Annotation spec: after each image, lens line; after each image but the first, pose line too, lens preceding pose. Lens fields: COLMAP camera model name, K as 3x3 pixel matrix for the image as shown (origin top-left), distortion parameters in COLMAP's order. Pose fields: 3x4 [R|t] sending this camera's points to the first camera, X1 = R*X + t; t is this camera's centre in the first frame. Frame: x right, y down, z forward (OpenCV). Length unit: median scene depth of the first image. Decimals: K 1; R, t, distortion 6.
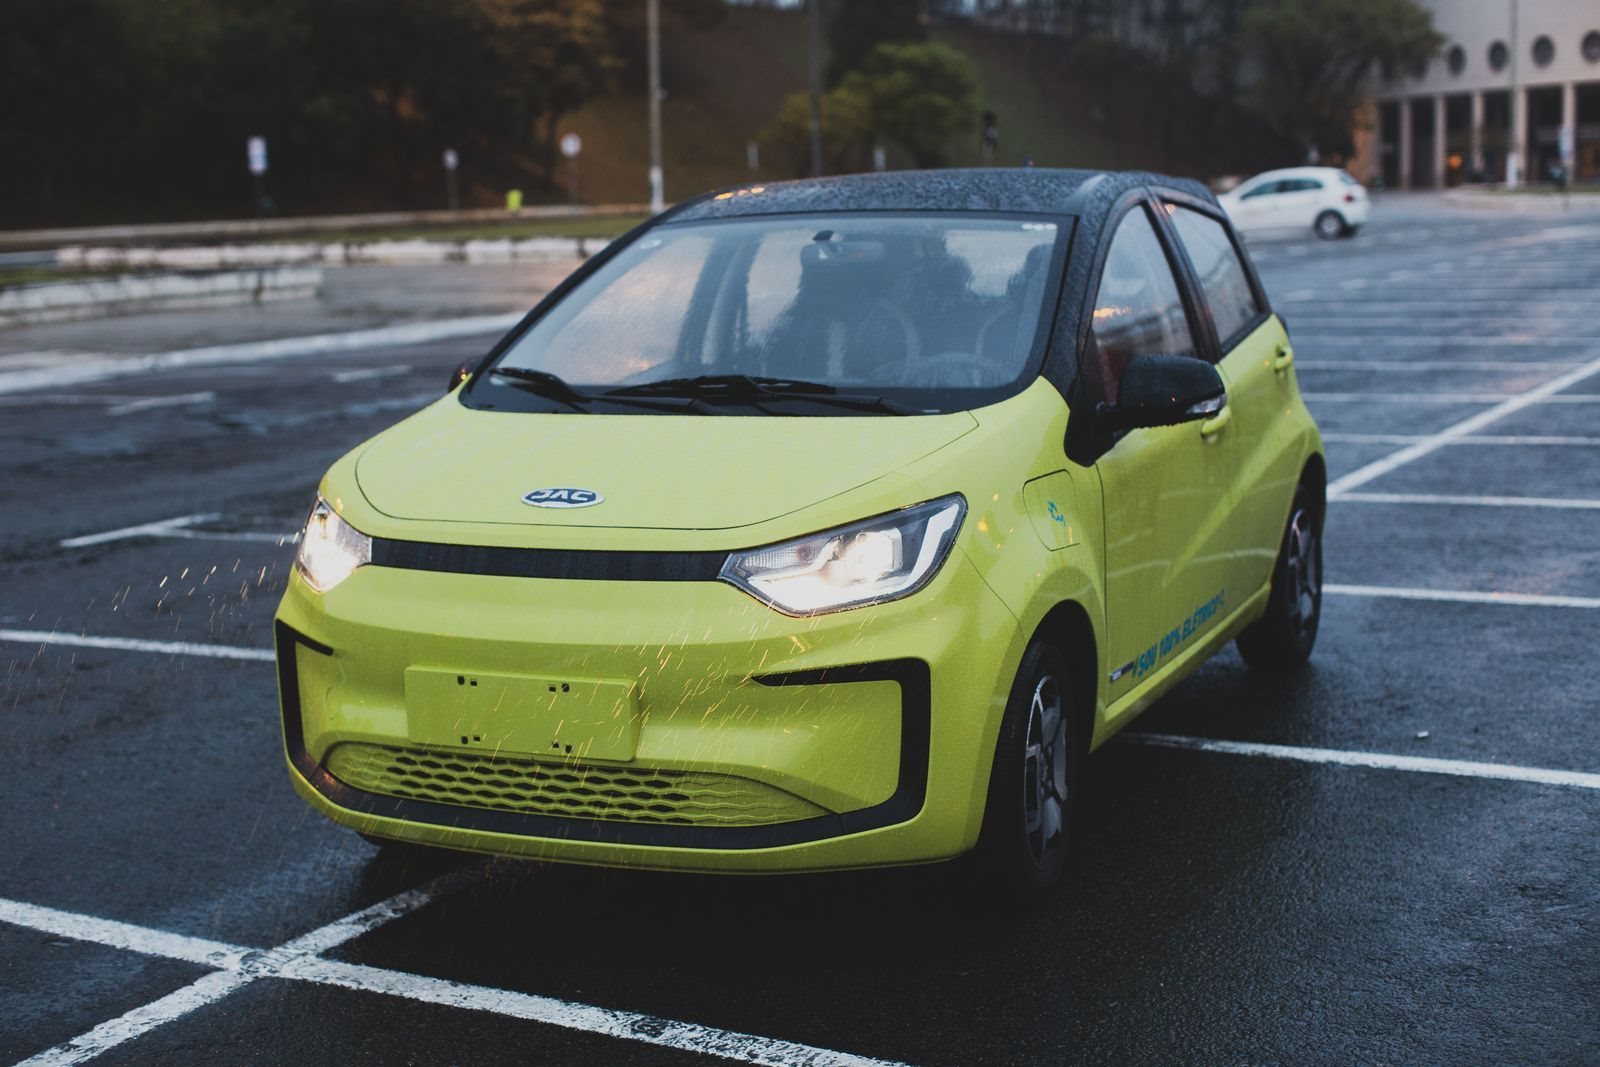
lens RADIAL K [[2300.8, 0, 847.1], [0, 2300.8, 533.7], [0, 0, 1]] dist [-0.084215, 0.000000]
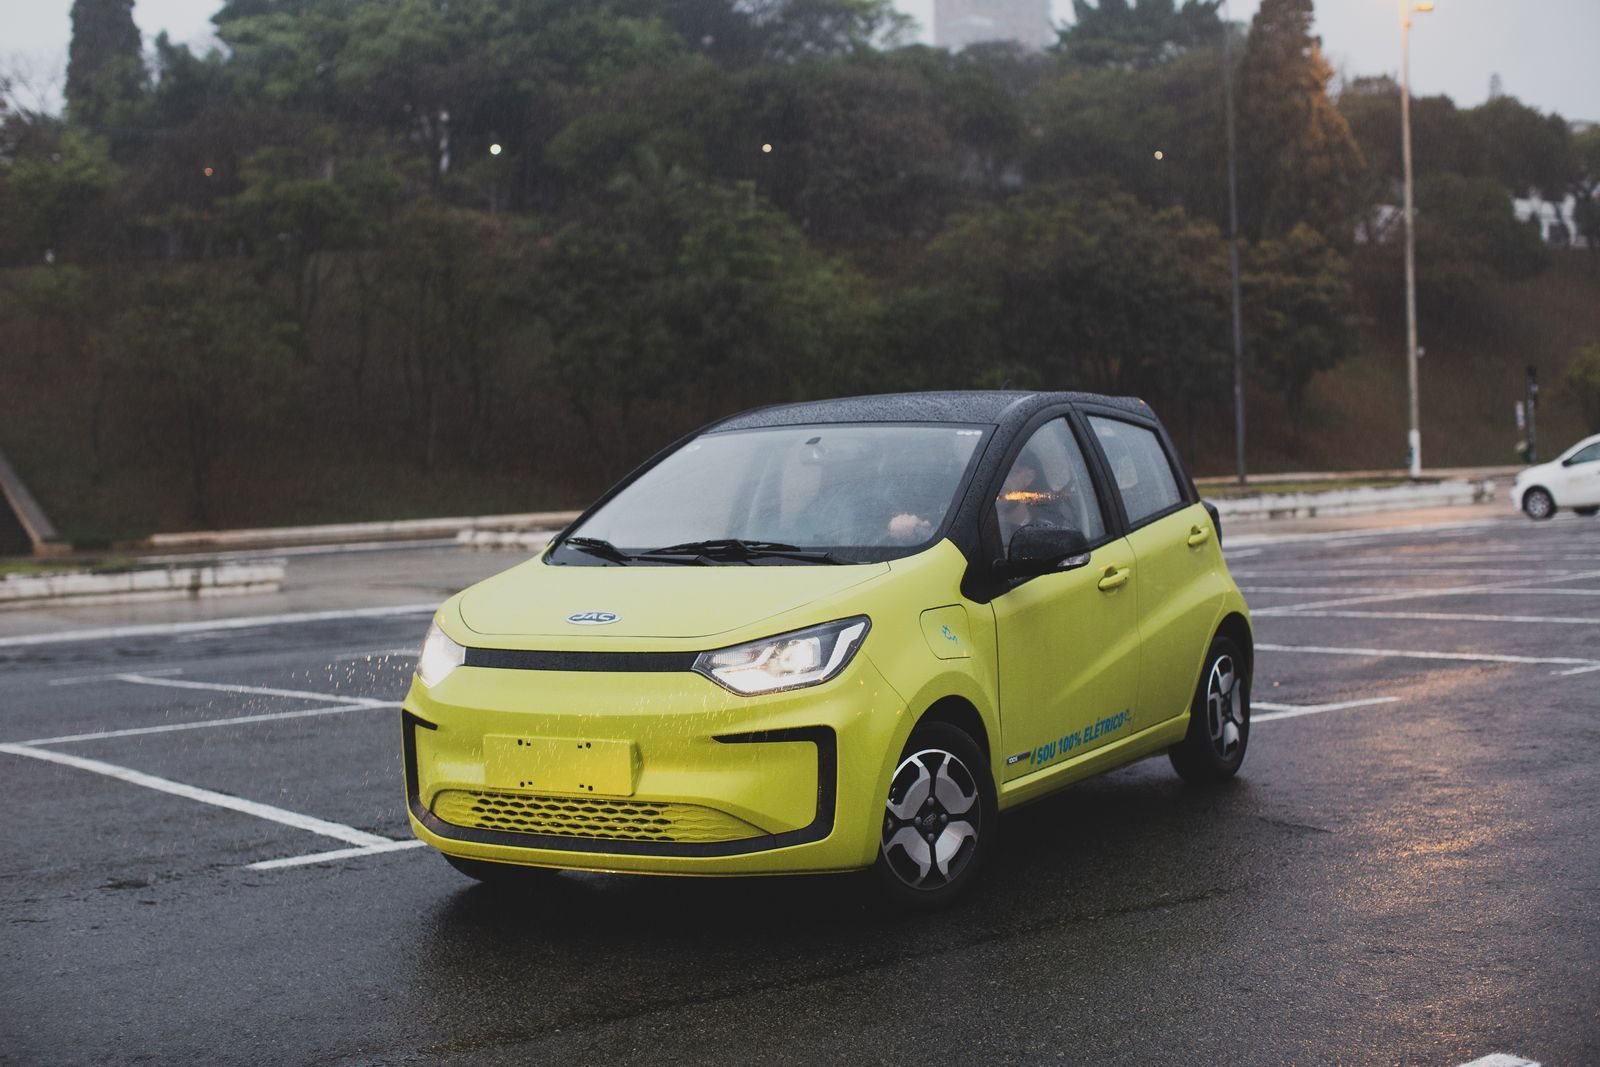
lens RADIAL K [[2300.8, 0, 808.2], [0, 2300.8, 533.1], [0, 0, 1]] dist [-0.084215, 0.000000]
pose [[0.994406, -0.005272, -0.105492, 0.160381], [-0.005218, 0.995082, -0.098917, 0.071813], [0.105495, 0.098914, 0.989488, -0.414815]]
